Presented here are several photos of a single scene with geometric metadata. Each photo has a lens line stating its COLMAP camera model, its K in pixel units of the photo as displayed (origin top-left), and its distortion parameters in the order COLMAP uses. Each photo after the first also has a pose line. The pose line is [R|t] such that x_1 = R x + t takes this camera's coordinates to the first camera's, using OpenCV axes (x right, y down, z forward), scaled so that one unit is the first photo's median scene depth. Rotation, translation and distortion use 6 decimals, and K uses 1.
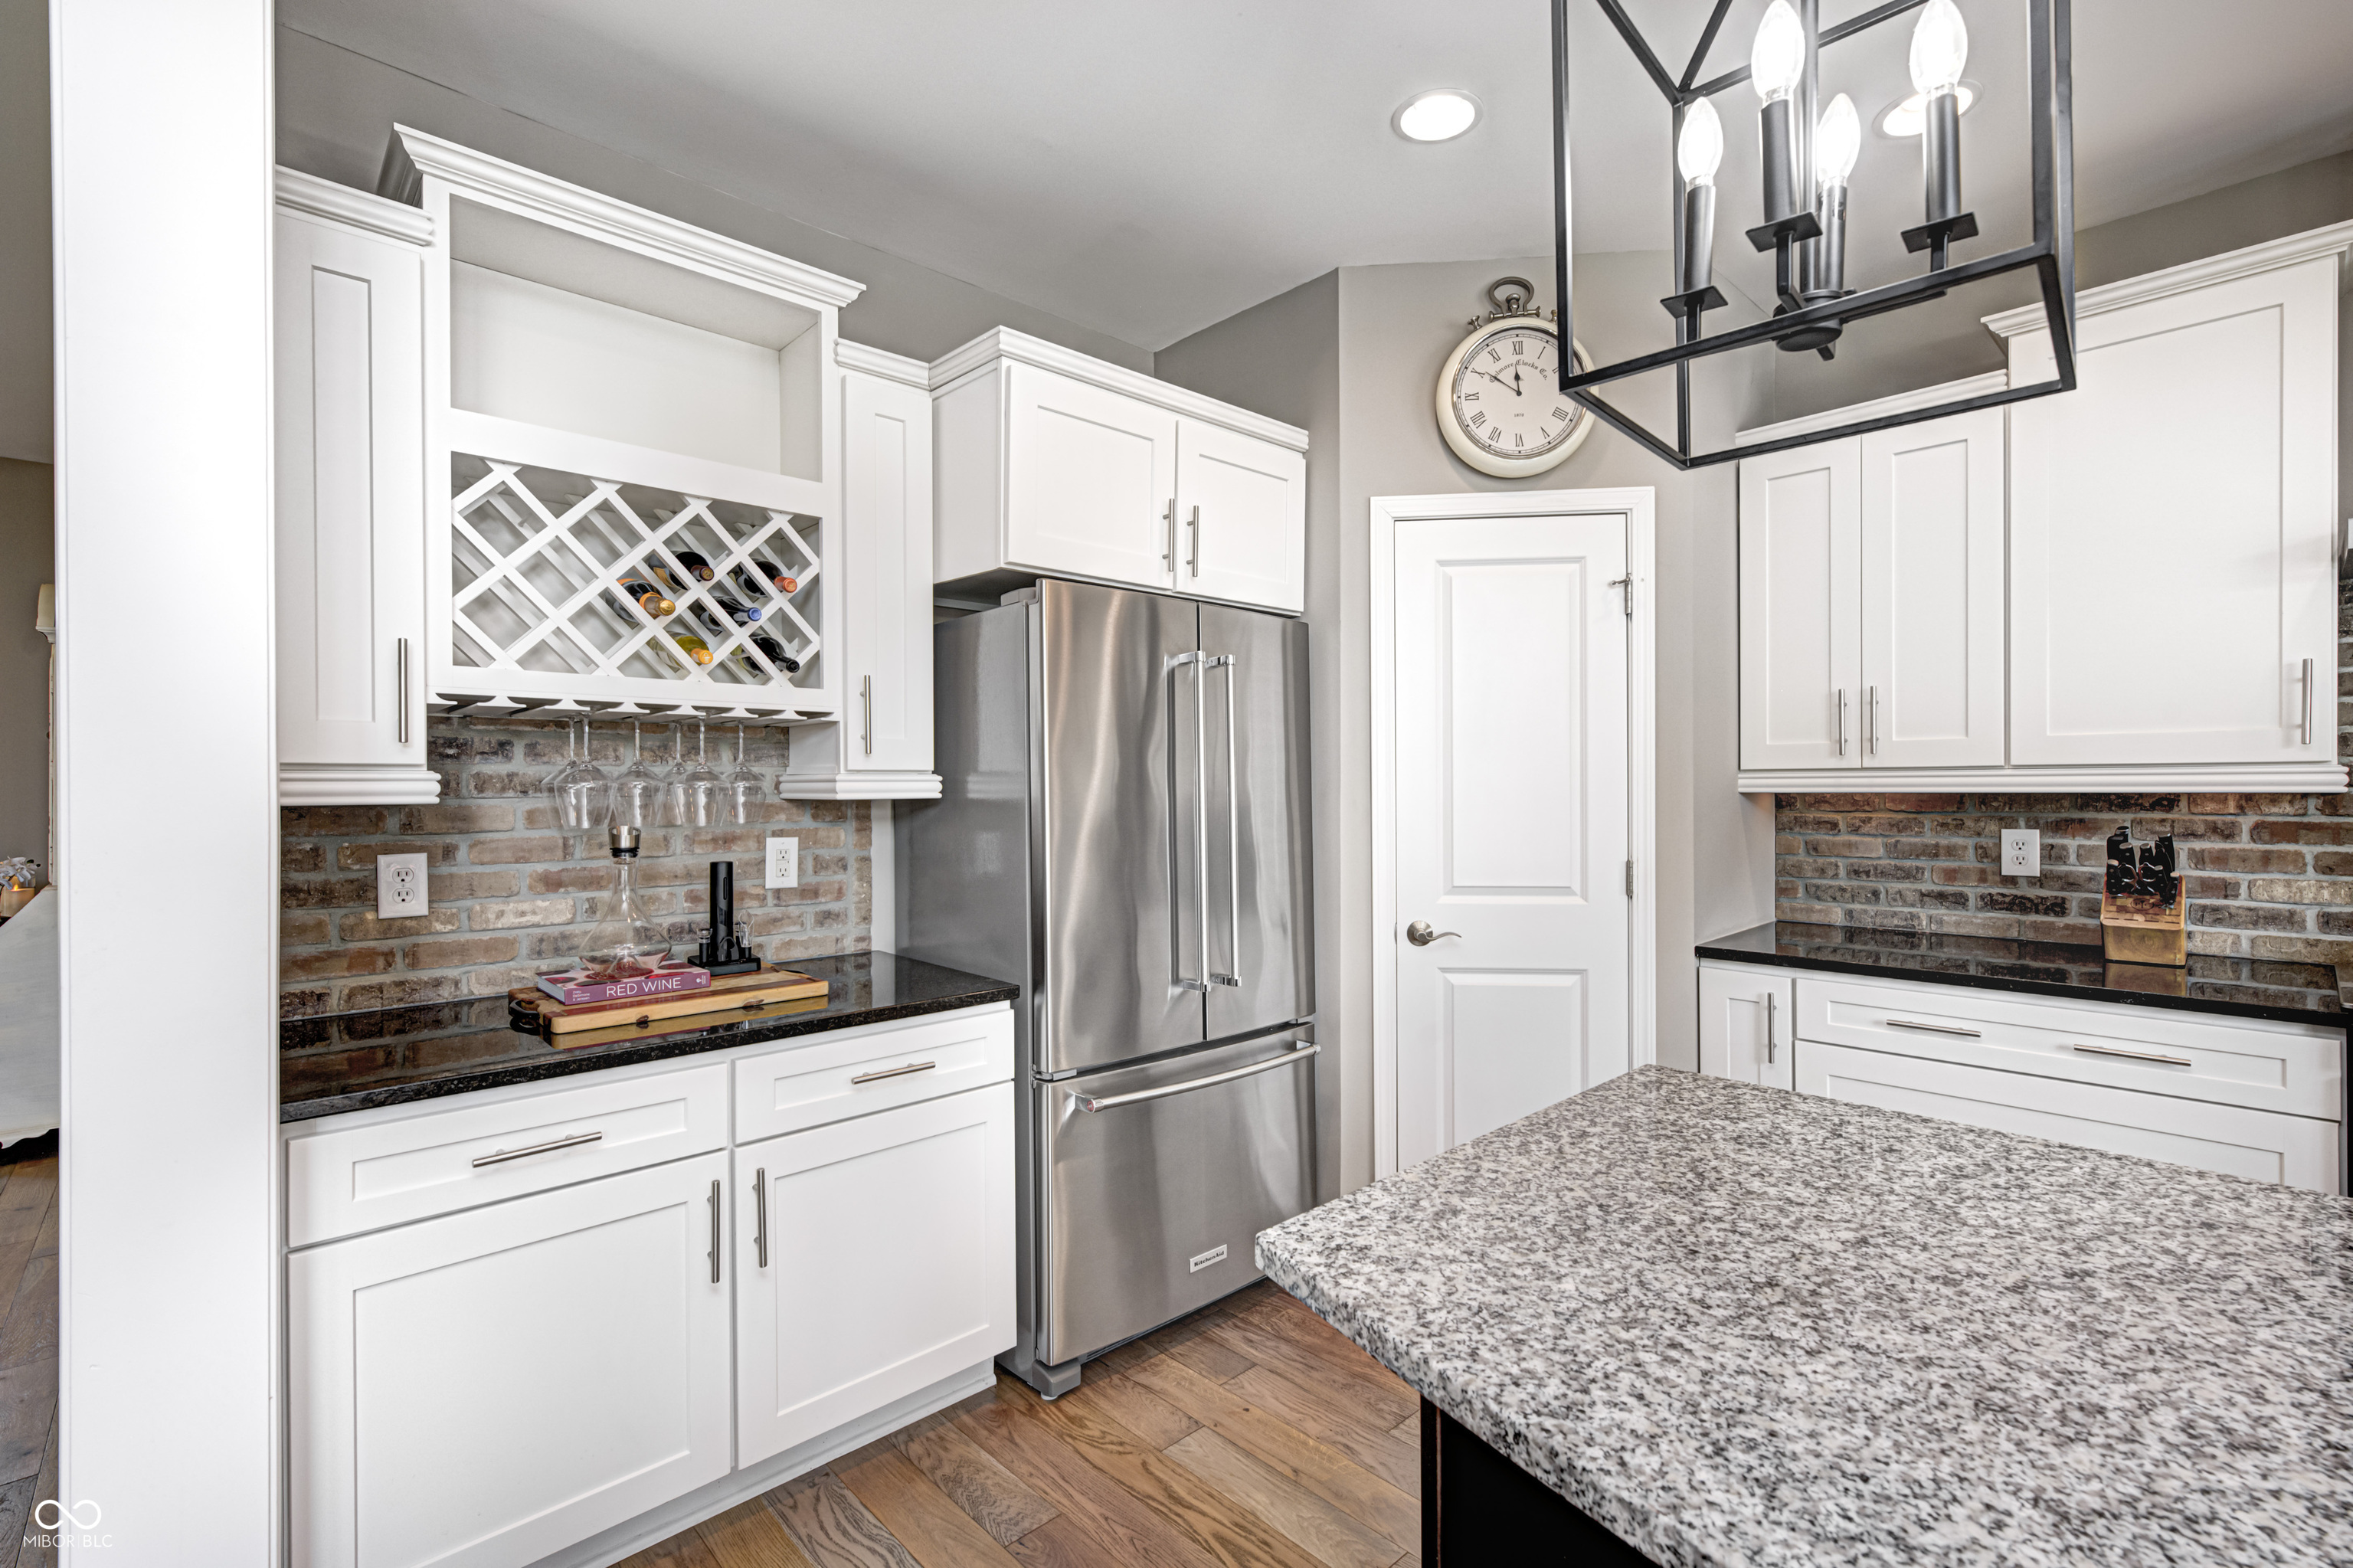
lens RADIAL K [[1032.2, 0, 1183.1], [0, 1032.2, 791.6], [0, 0, 1]] dist [0.002091, 0.000803]
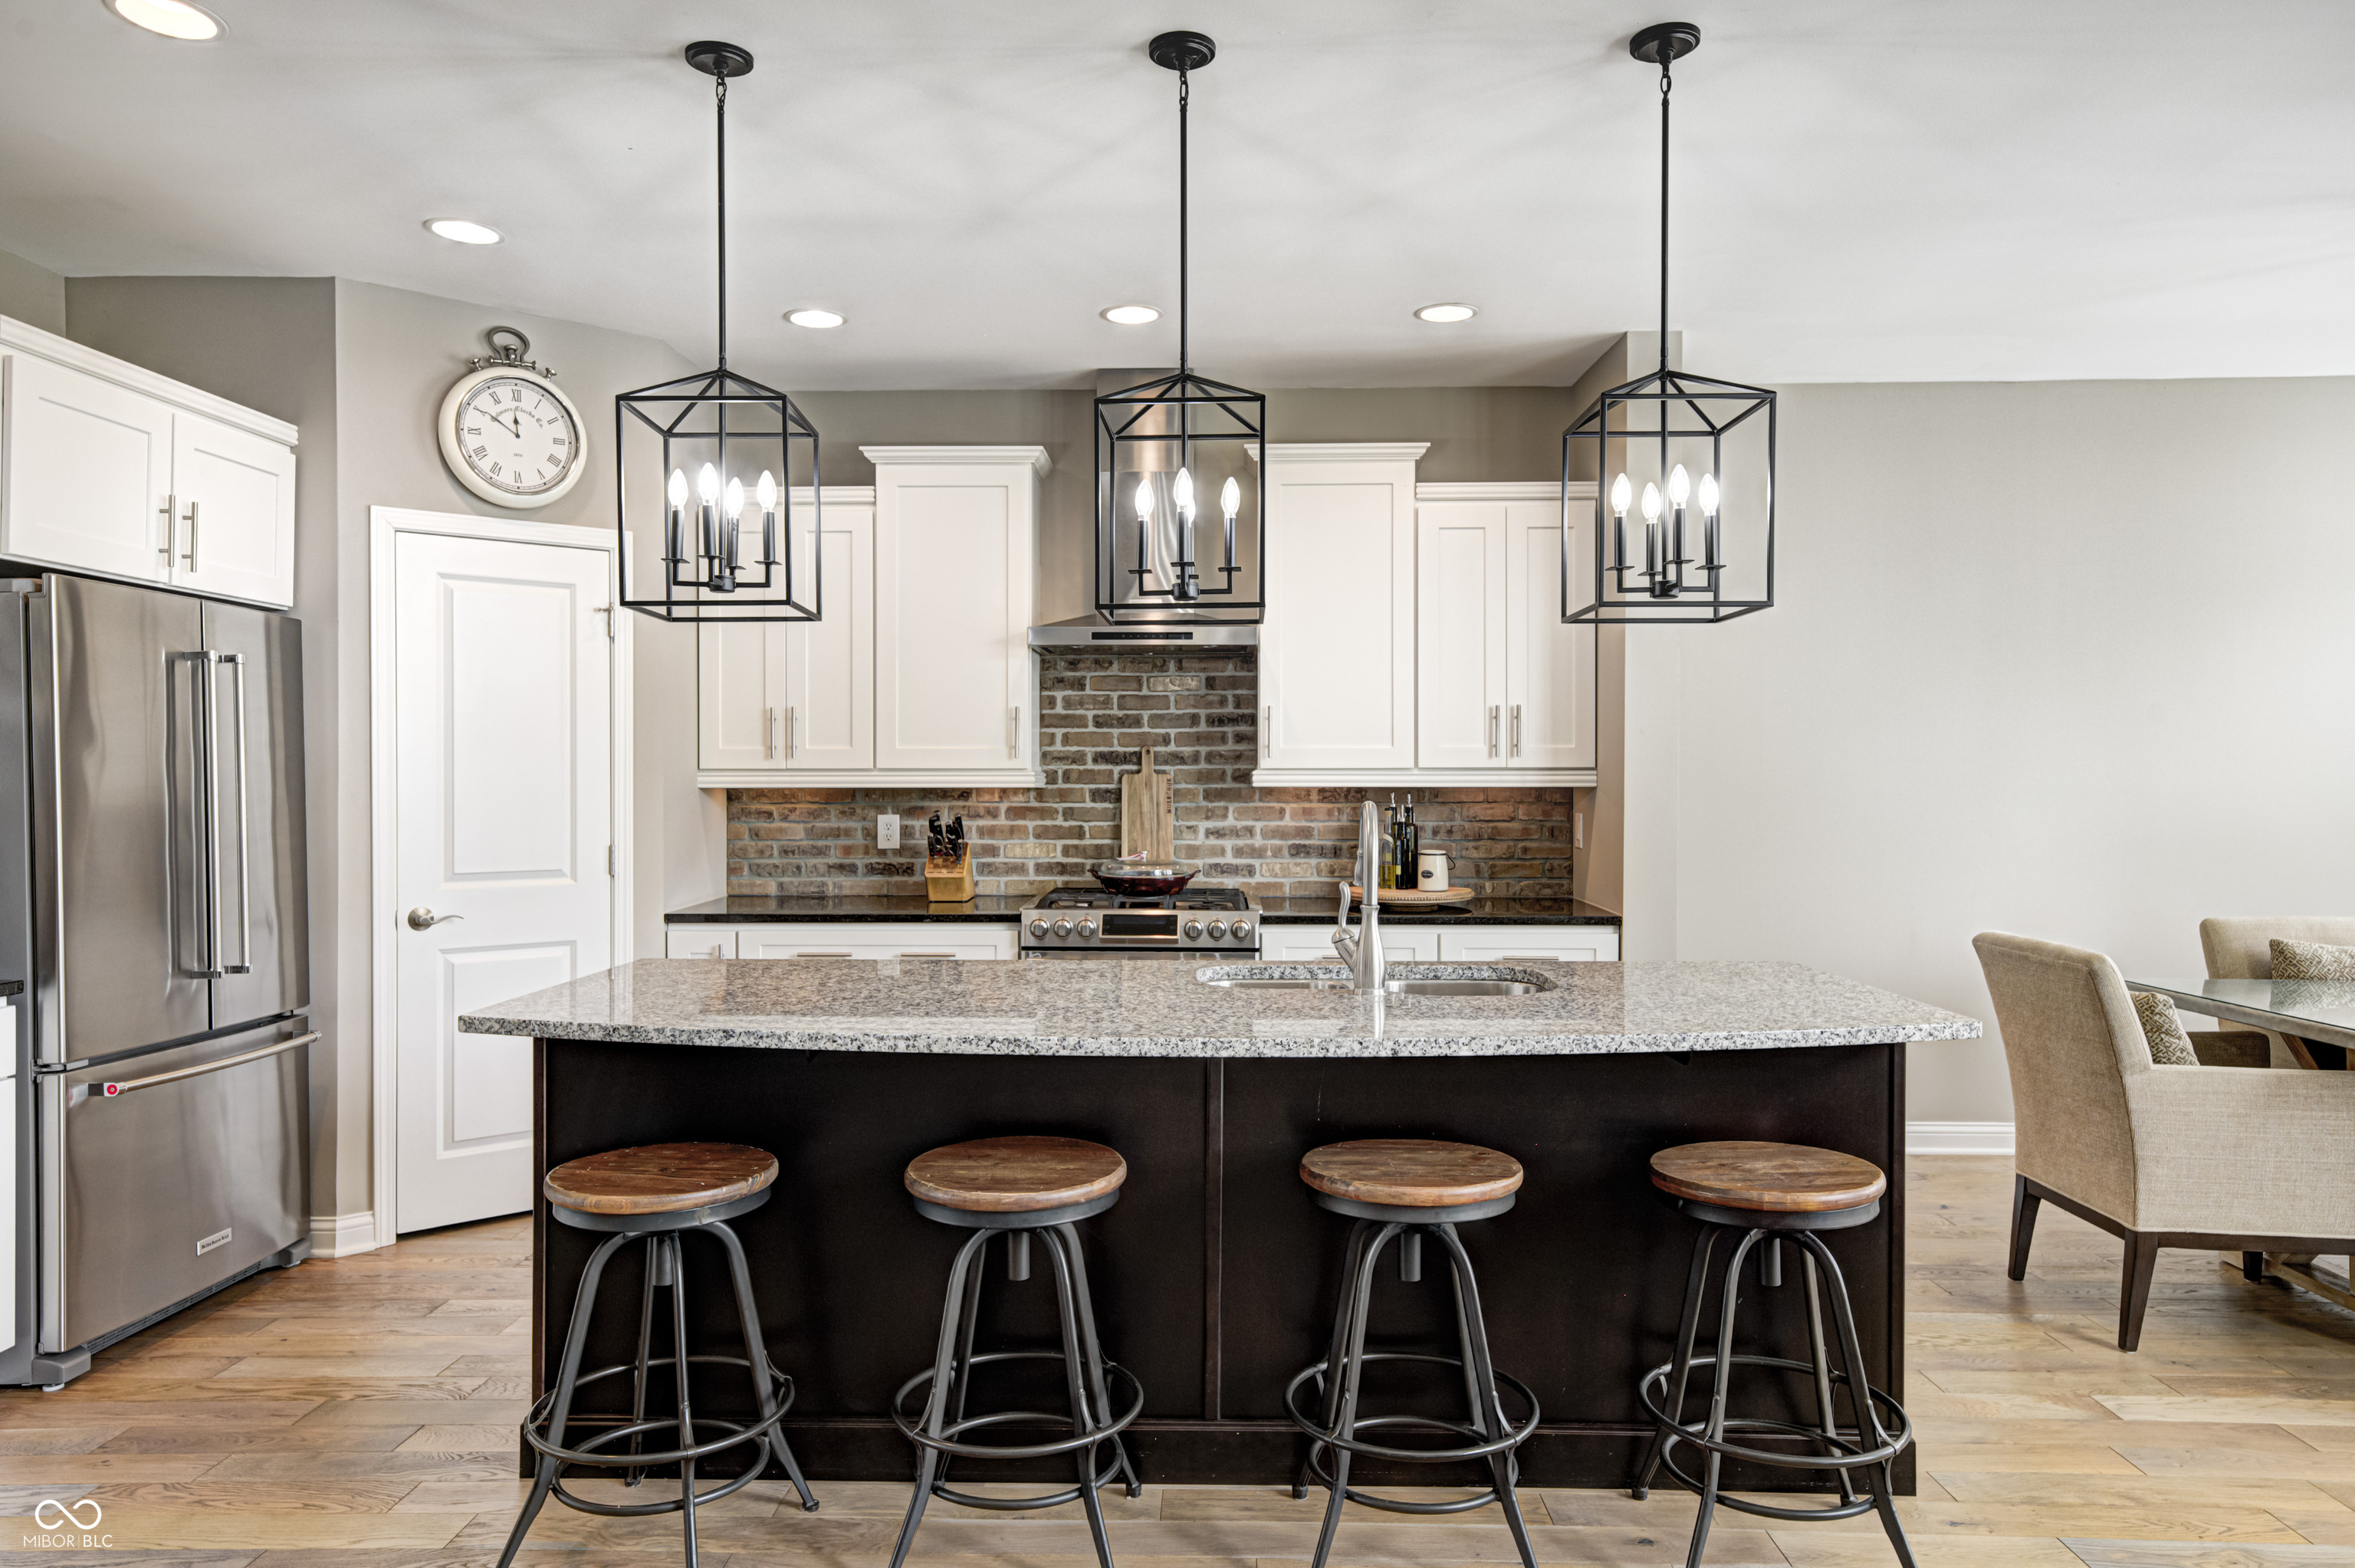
lens RADIAL K [[1511.7, 0, 1180.5], [0, 1511.7, 787.2], [0, 0, 1]] dist [0.019630, 0.003362]
pose [[0.696944, 0.001220, 0.717124, -0.361471], [-0.000449, 0.999999, -0.001265, 0.002542], [-0.717125, 0.000559, 0.696944, -0.681416]]
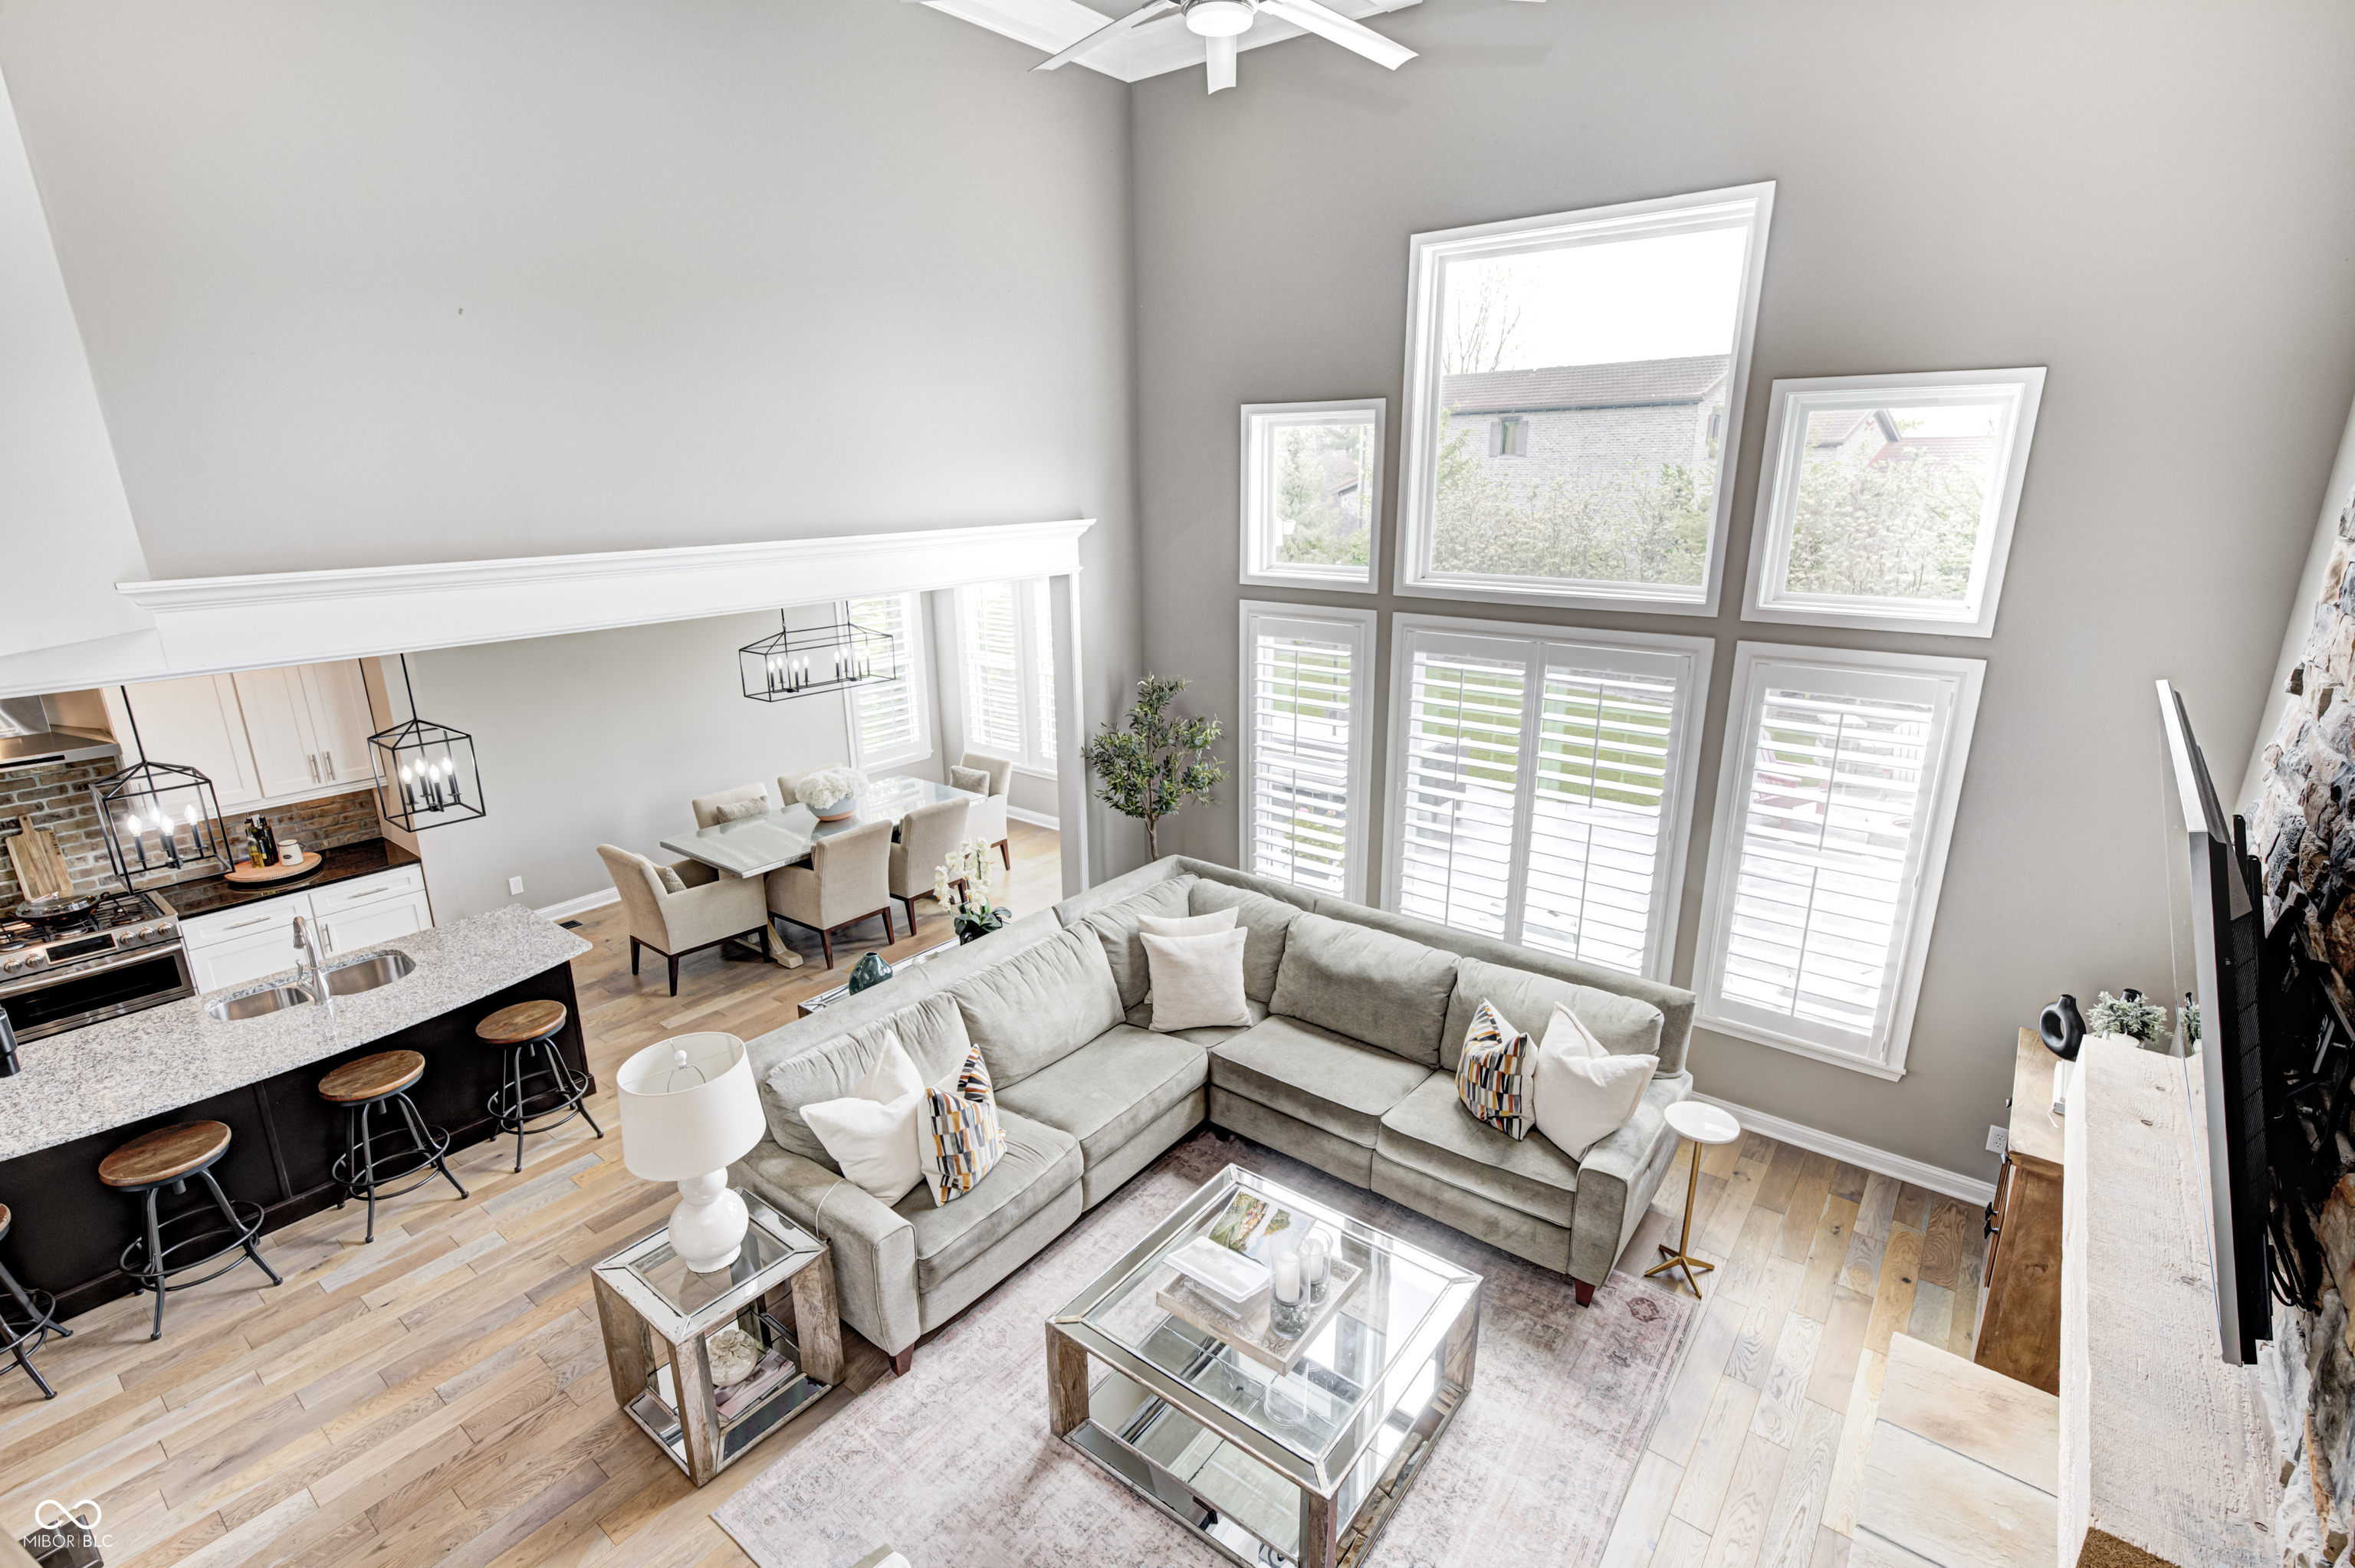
lens RADIAL K [[1085.4, 0, 1177.5], [0, 1085.4, 784.0], [0, 0, 1]] dist [0.001286, -0.000265]
pose [[-0.159682, -0.272988, 0.948672, -1.318971], [0.012375, 0.960374, 0.278439, -0.687016], [-0.987091, 0.056202, -0.149977, -1.162196]]
